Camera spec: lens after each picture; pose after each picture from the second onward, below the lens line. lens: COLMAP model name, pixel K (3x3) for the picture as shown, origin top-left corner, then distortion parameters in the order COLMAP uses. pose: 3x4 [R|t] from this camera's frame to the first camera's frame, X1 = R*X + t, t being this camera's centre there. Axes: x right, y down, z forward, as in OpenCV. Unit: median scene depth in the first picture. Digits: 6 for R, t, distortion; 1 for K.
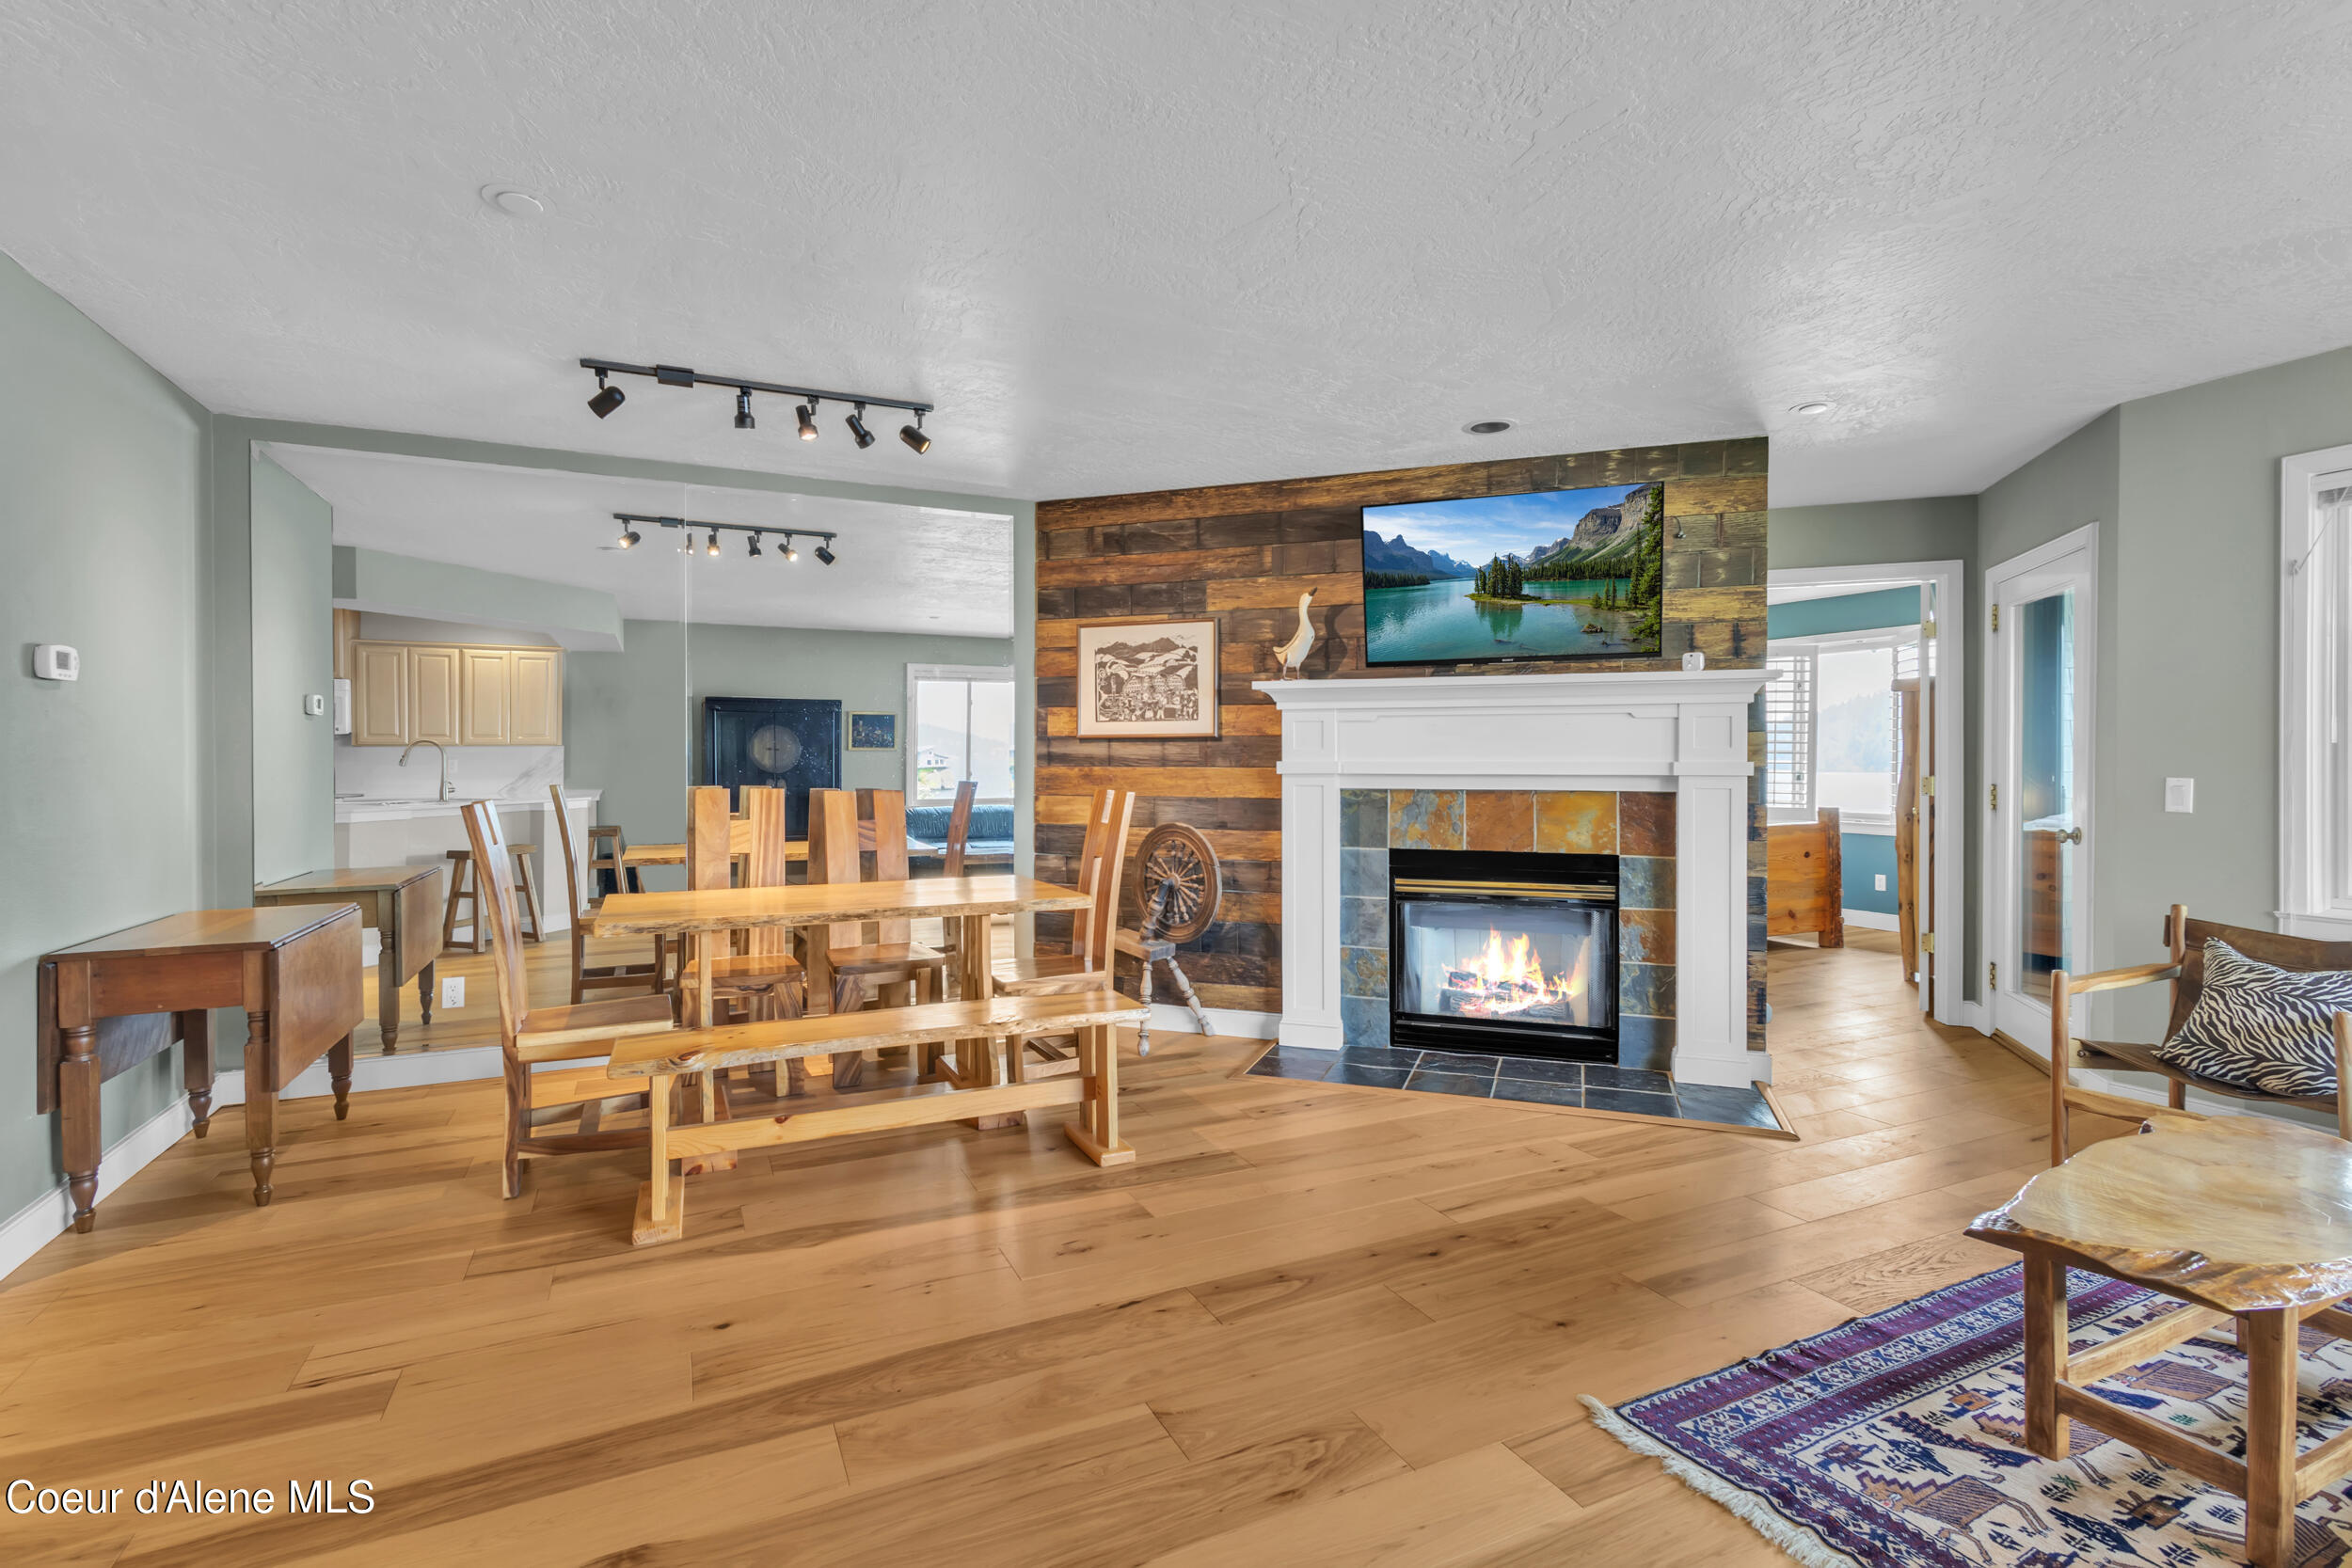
lens RADIAL K [[1087.1, 0, 1176.6], [0, 1087.1, 768.7], [0, 0, 1]] dist [0.010438, -0.002787]
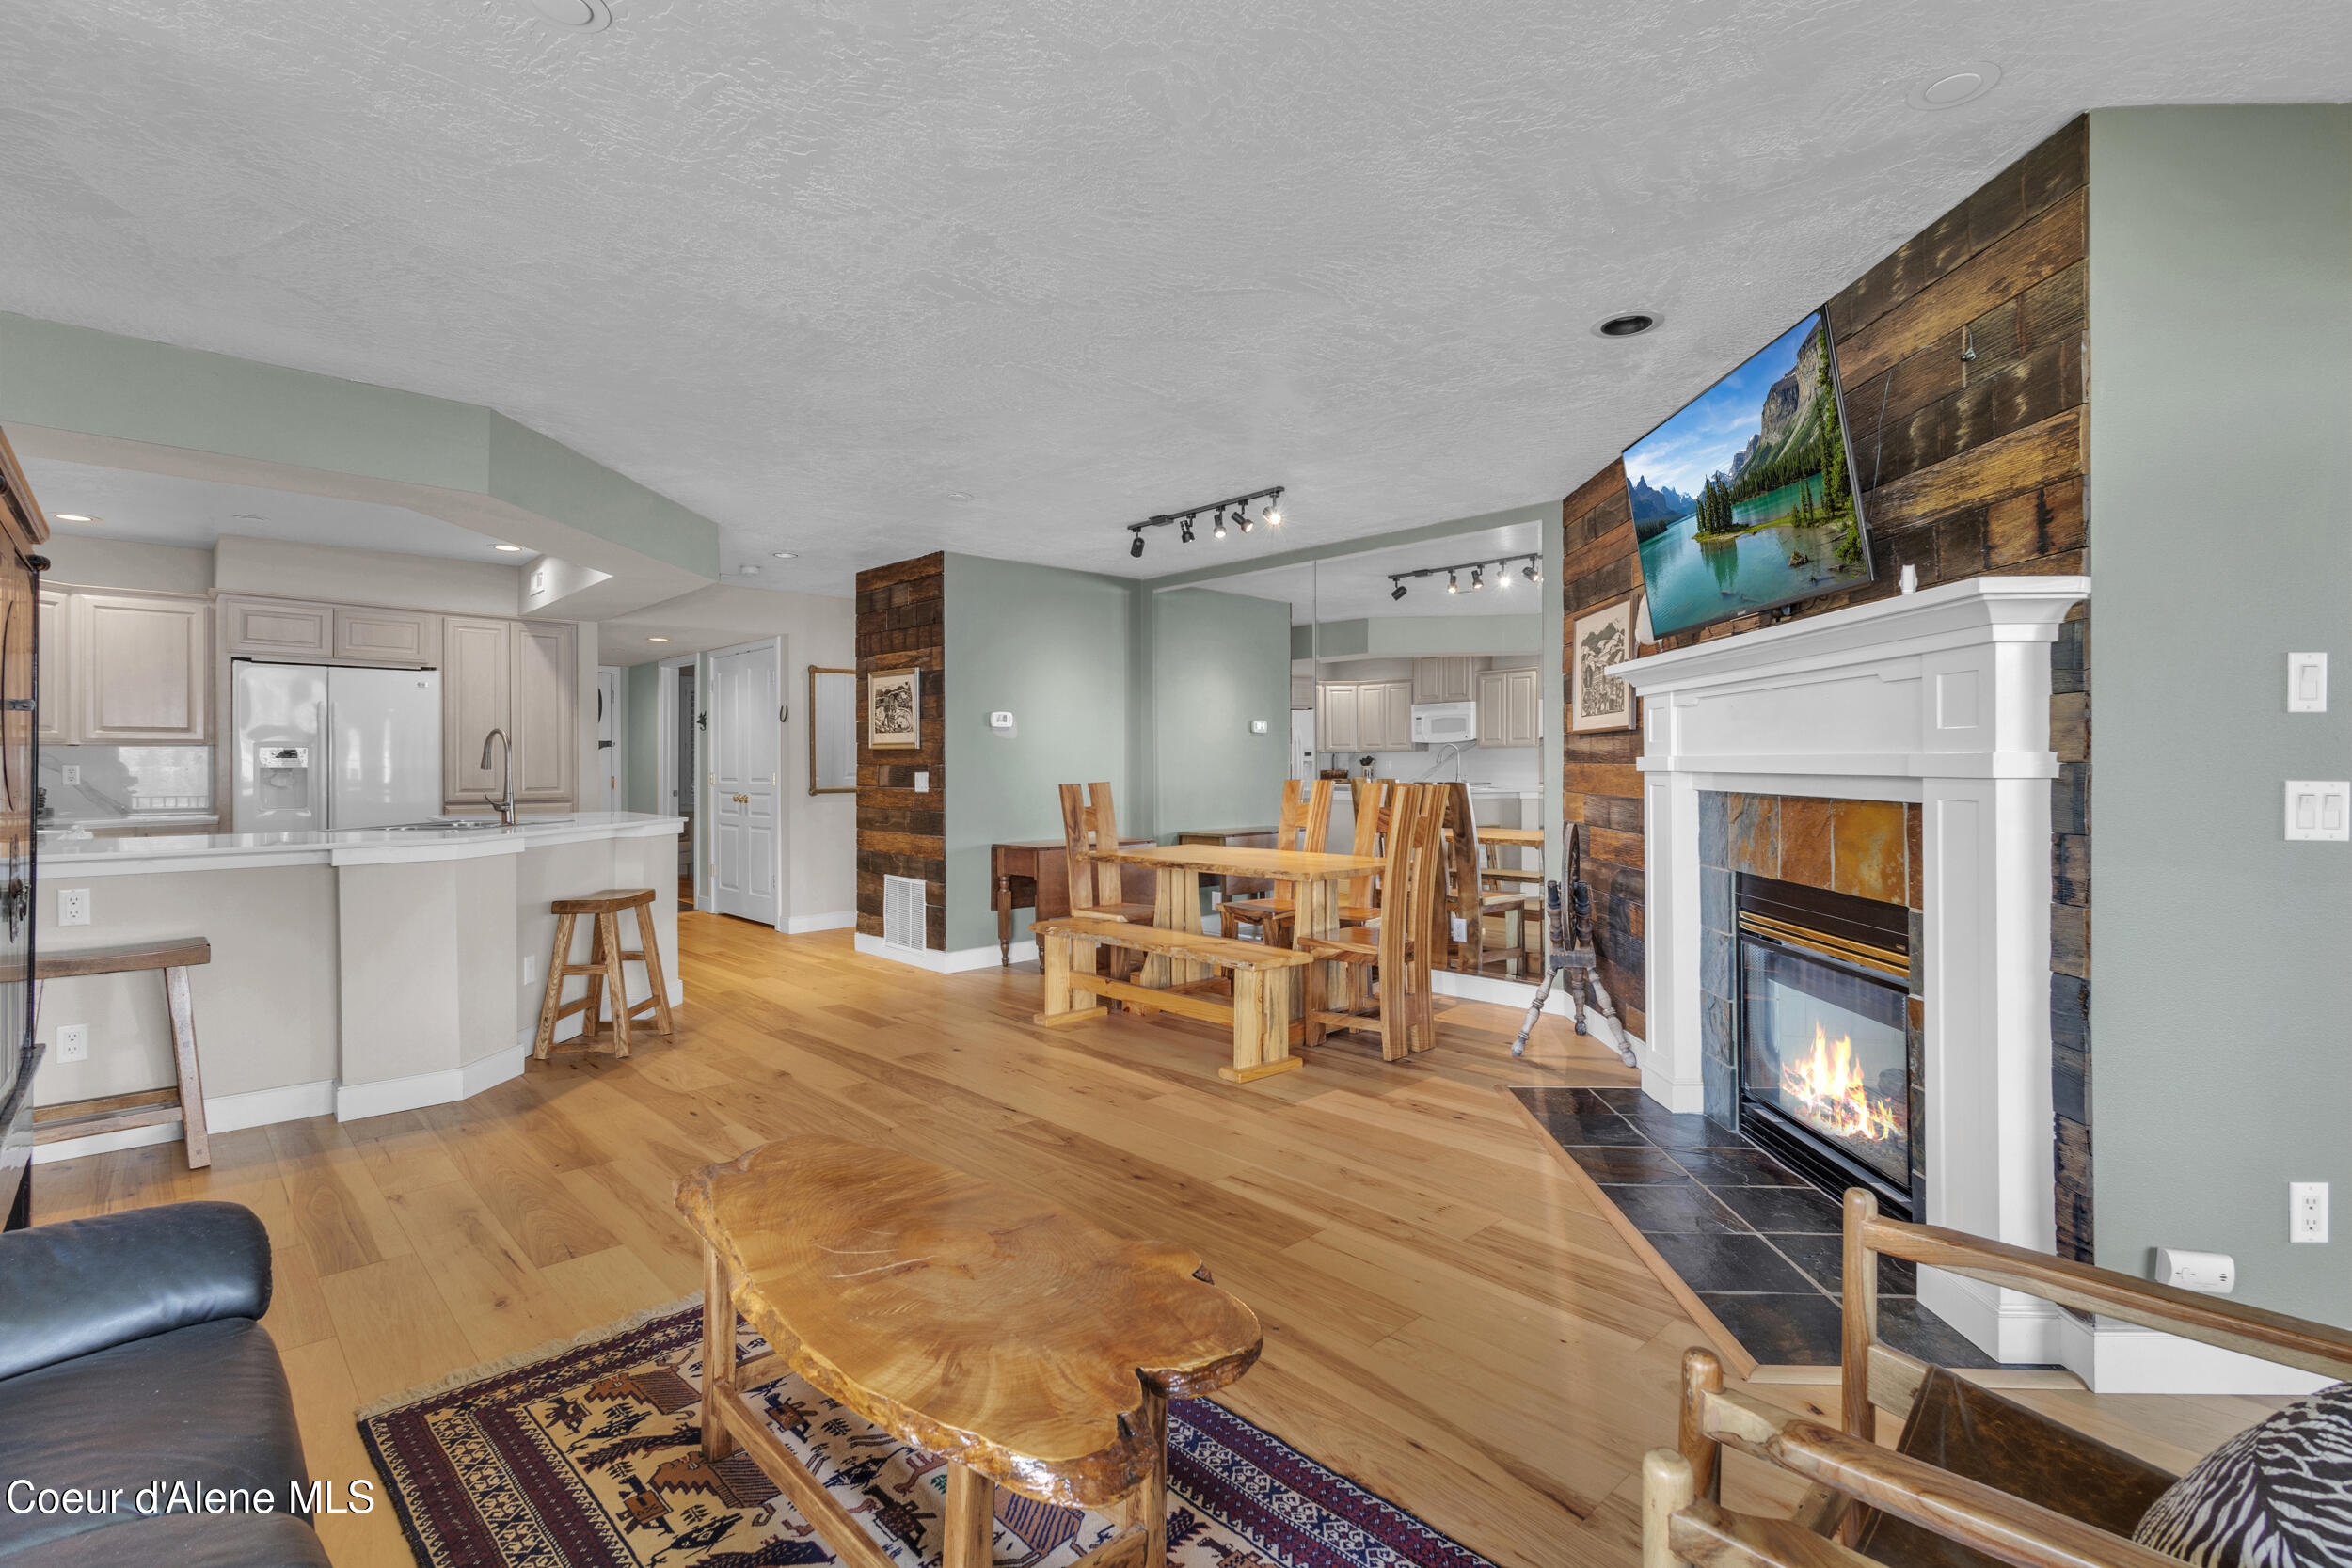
lens RADIAL K [[1087.1, 0, 1176.9], [0, 1087.1, 762.6], [0, 0, 1]] dist [0.010438, -0.002787]
pose [[0.314071, -0.001250, -0.949399, 0.884409], [0.000079, 0.999999, -0.001290, -0.001387], [0.949400, 0.000330, 0.314071, 0.431970]]
